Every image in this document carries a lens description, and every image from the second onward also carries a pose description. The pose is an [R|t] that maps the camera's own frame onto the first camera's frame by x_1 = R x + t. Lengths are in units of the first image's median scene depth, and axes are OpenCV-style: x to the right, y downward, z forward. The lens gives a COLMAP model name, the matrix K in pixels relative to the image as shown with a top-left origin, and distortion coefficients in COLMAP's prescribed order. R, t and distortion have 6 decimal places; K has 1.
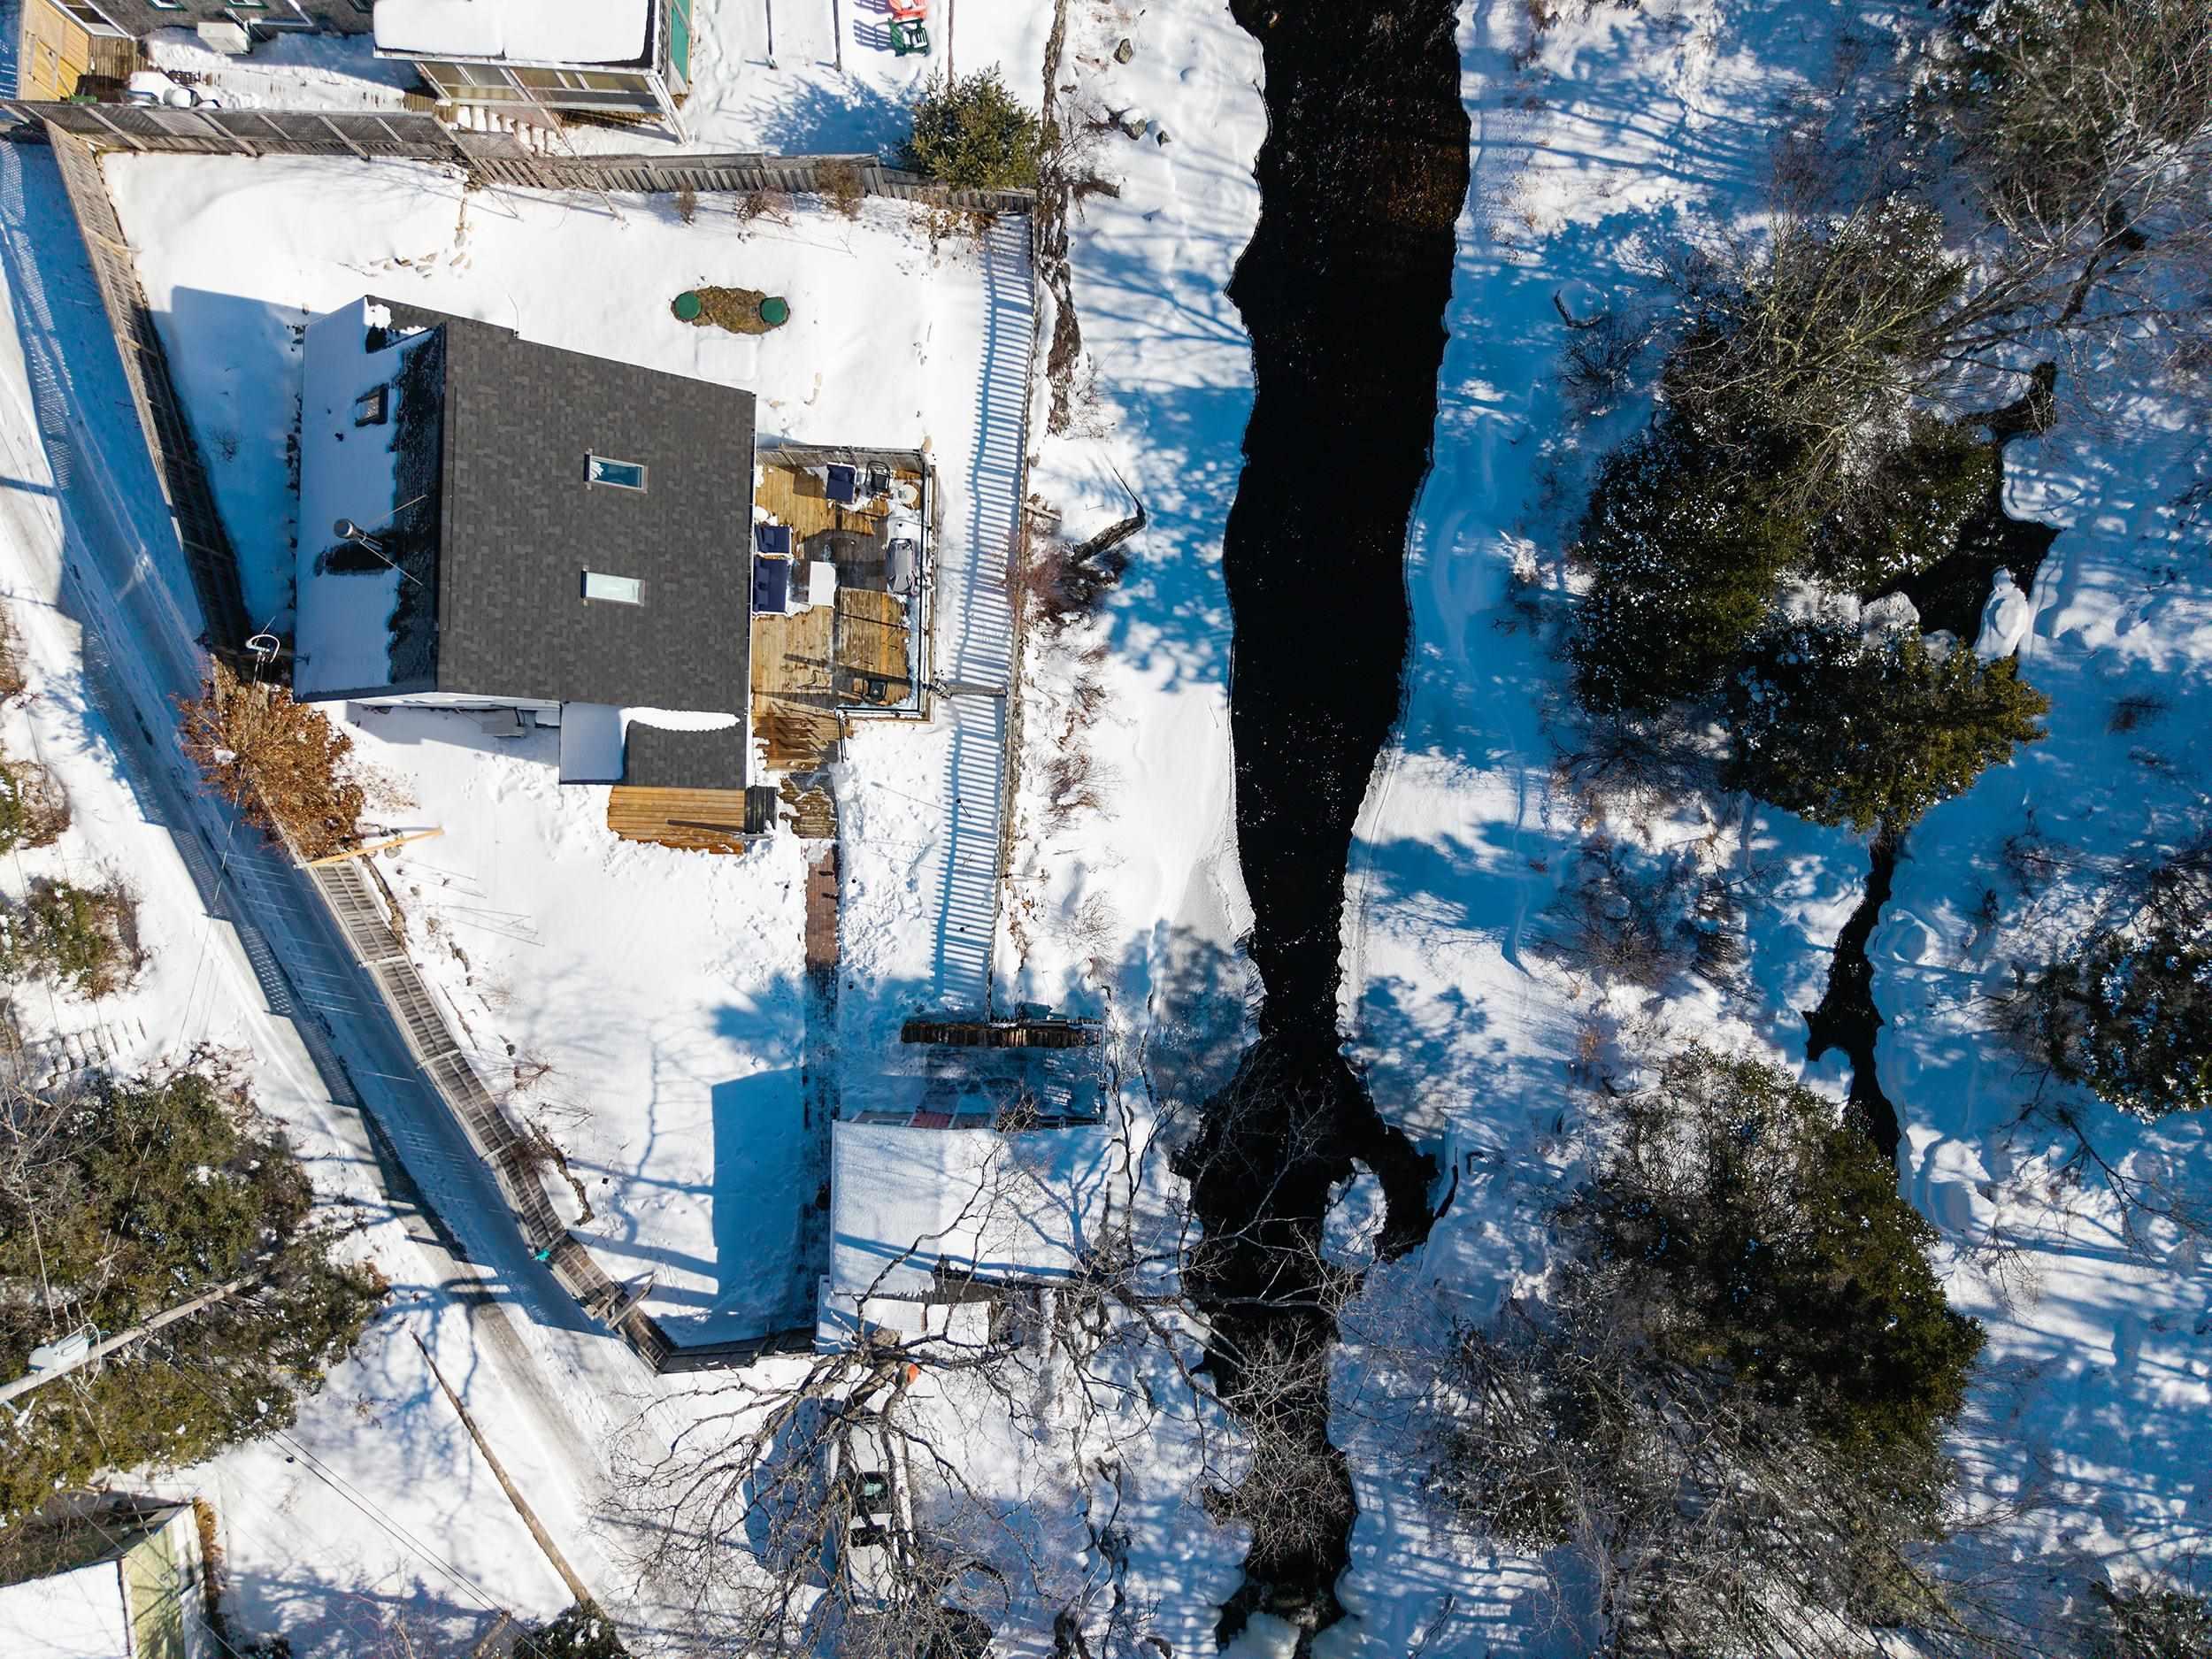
lens RADIAL K [[1497.6, 0, 1106.0], [0, 1497.6, 829.5], [0, 0, 1]] dist [0.006028, -0.003242]
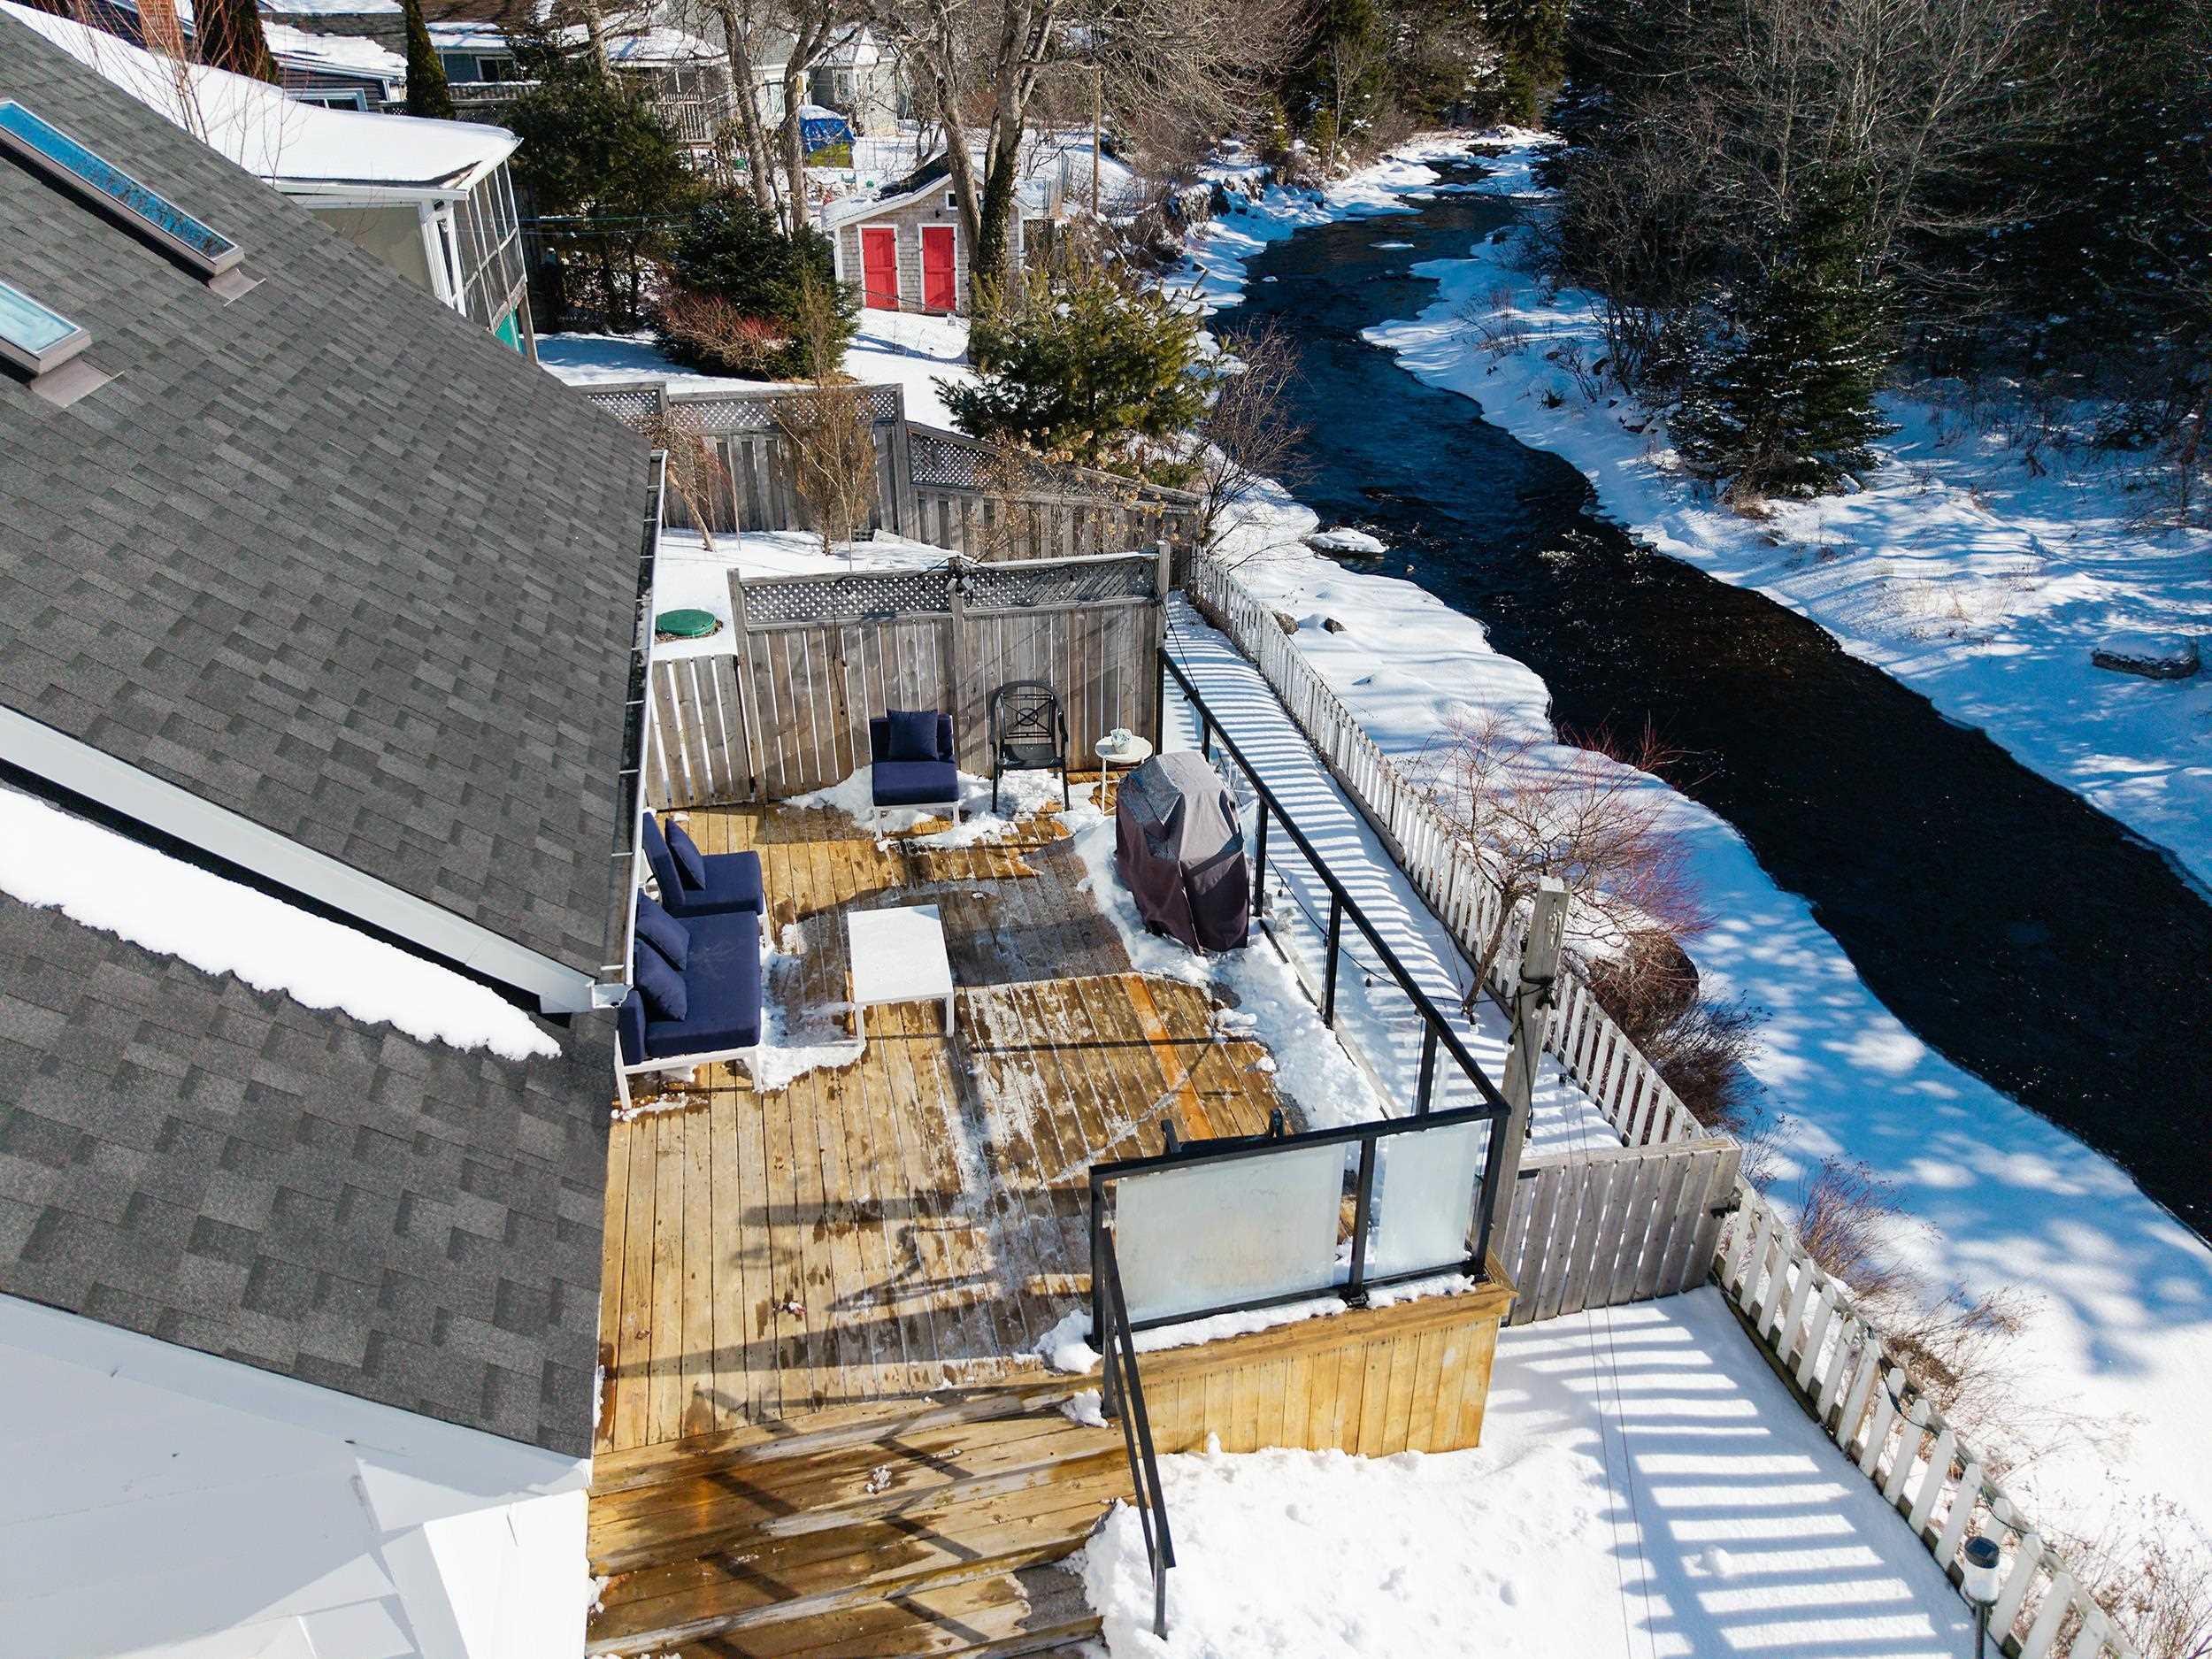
lens RADIAL K [[1497.6, 0, 1106.0], [0, 1497.6, 829.5], [0, 0, 1]] dist [0.006028, -0.003242]
pose [[0.963945, -0.147972, 0.221165, -0.187301], [0.265263, 0.468435, -0.842736, 0.046807], [0.021100, 0.871018, 0.490797, 0.772757]]
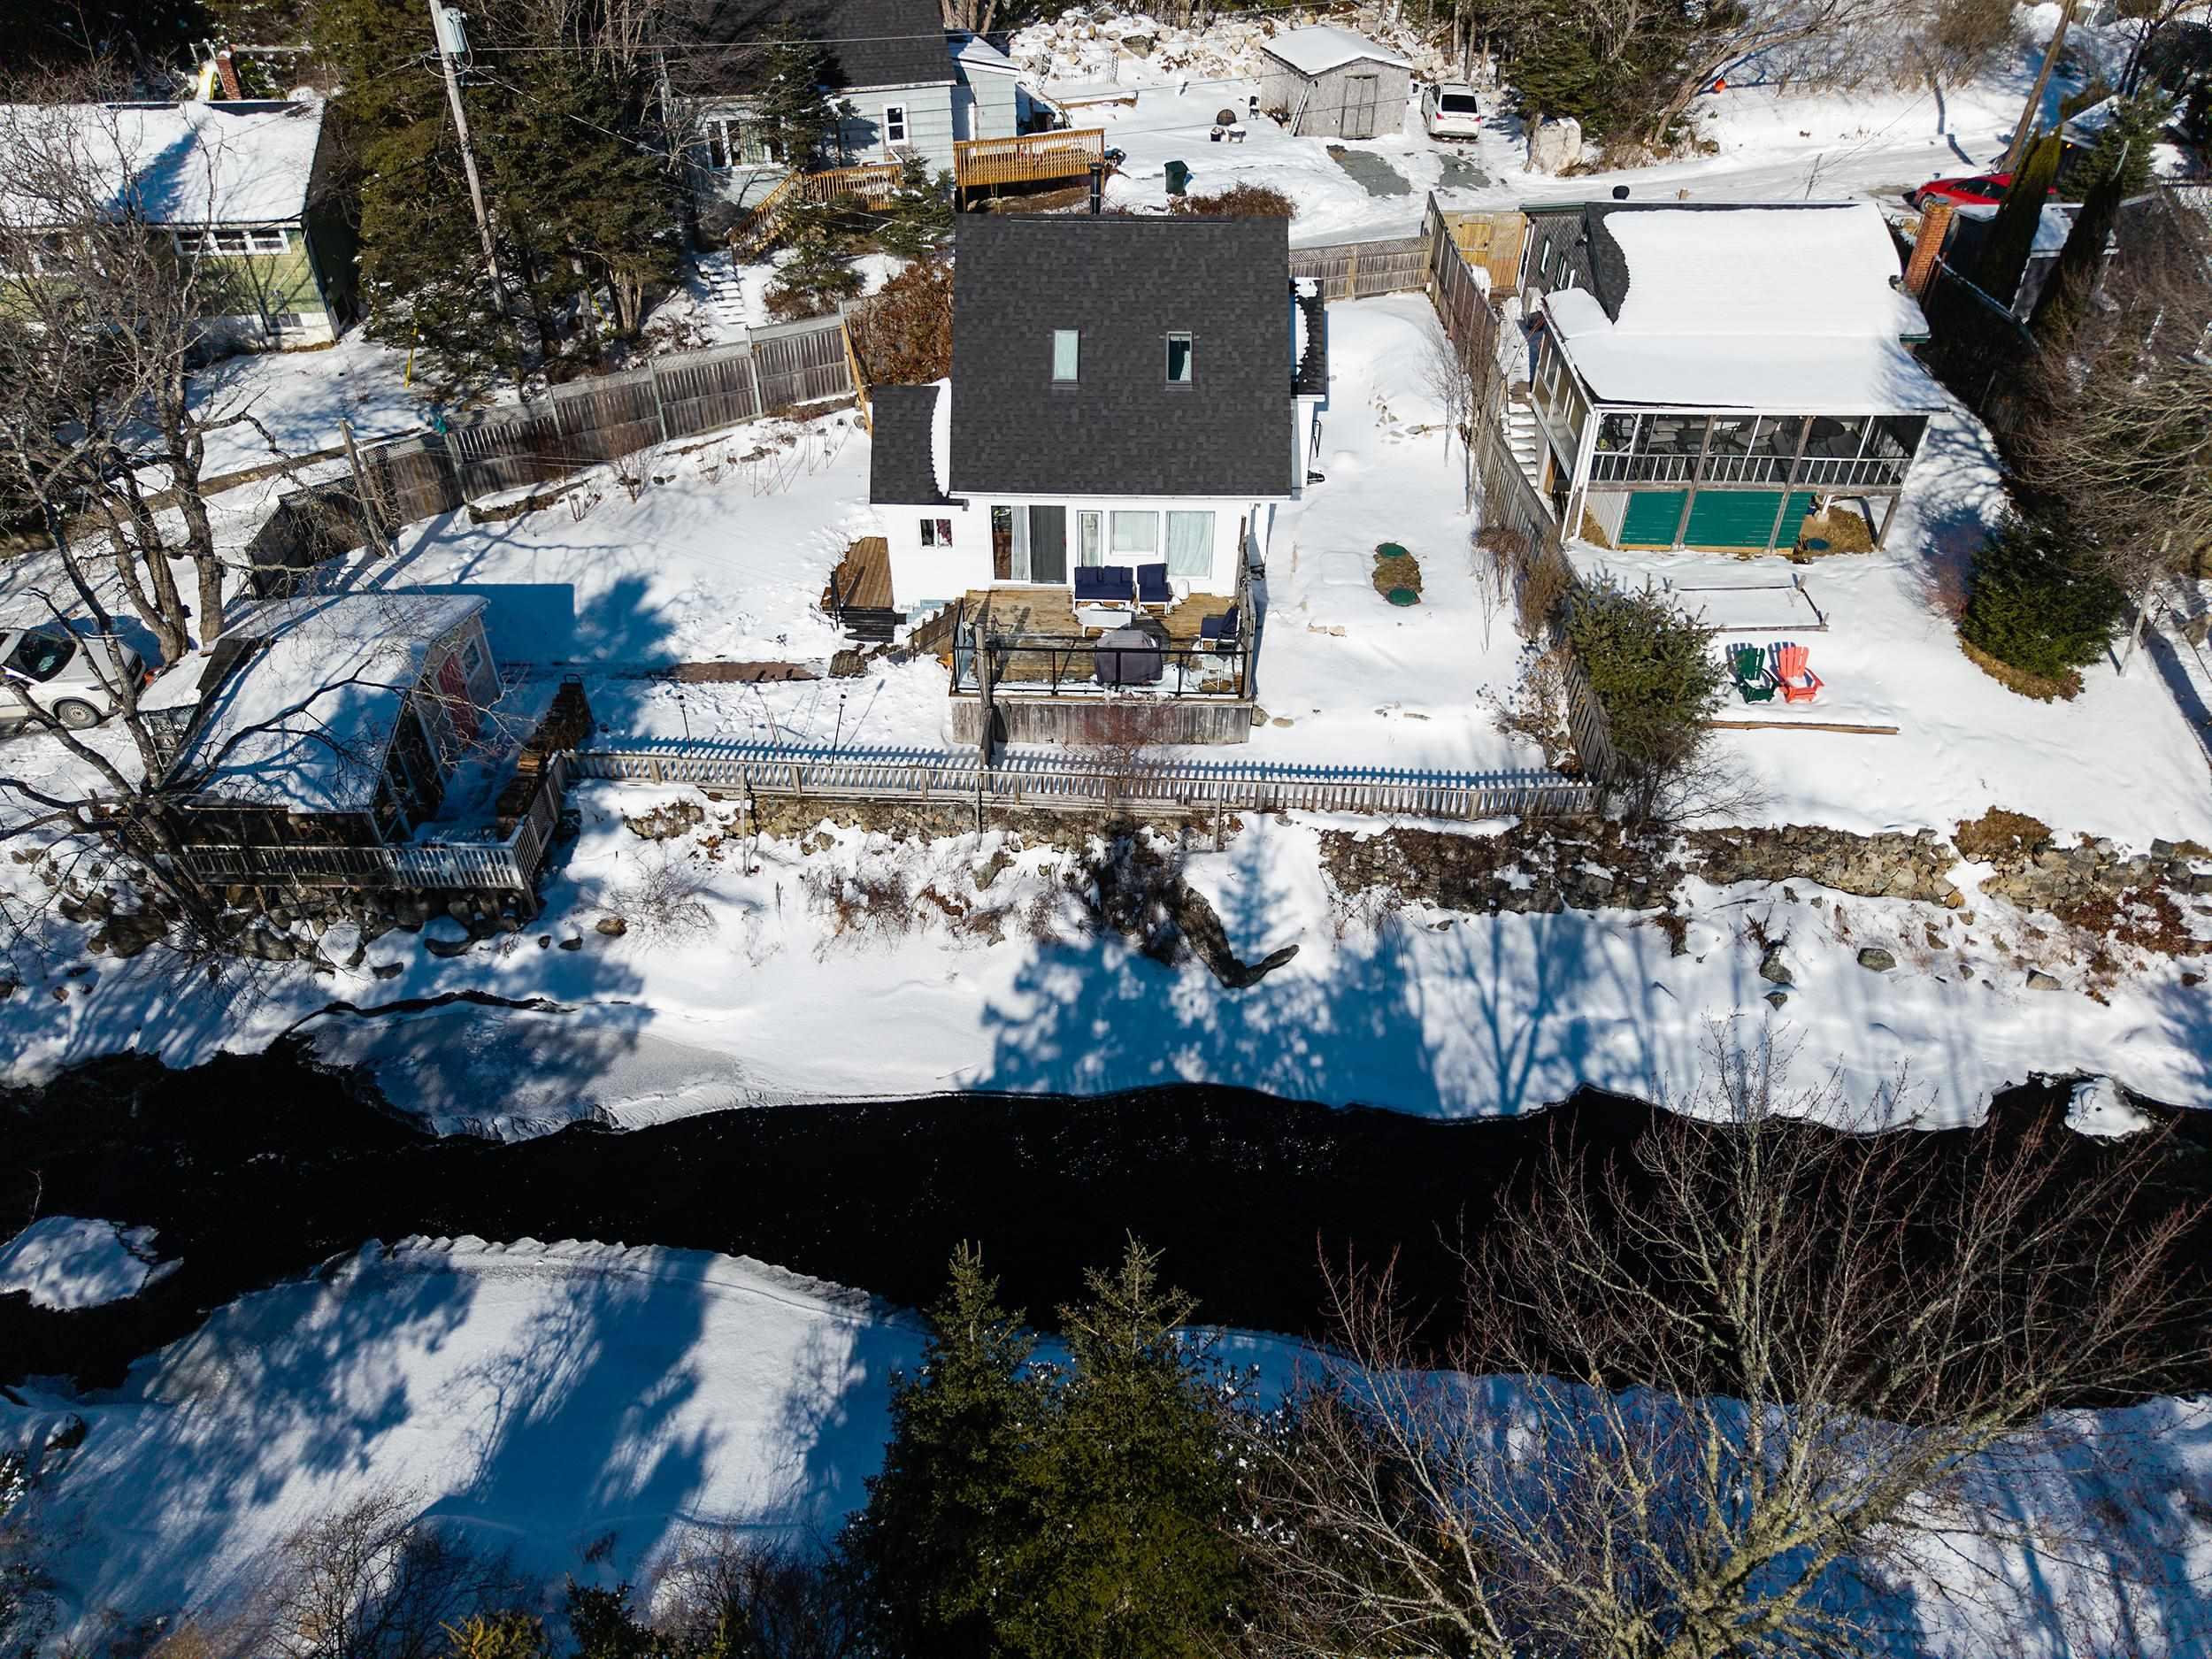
lens RADIAL K [[1519.2, 0, 1106.0], [0, 1519.2, 829.5], [0, 0, 1]] dist [0.043966, -0.002286]
pose [[0.007837, 0.609911, -0.792431, 0.551492], [-0.999969, 0.005458, -0.005689, -0.144911], [0.000855, 0.792451, 0.609935, 0.499613]]
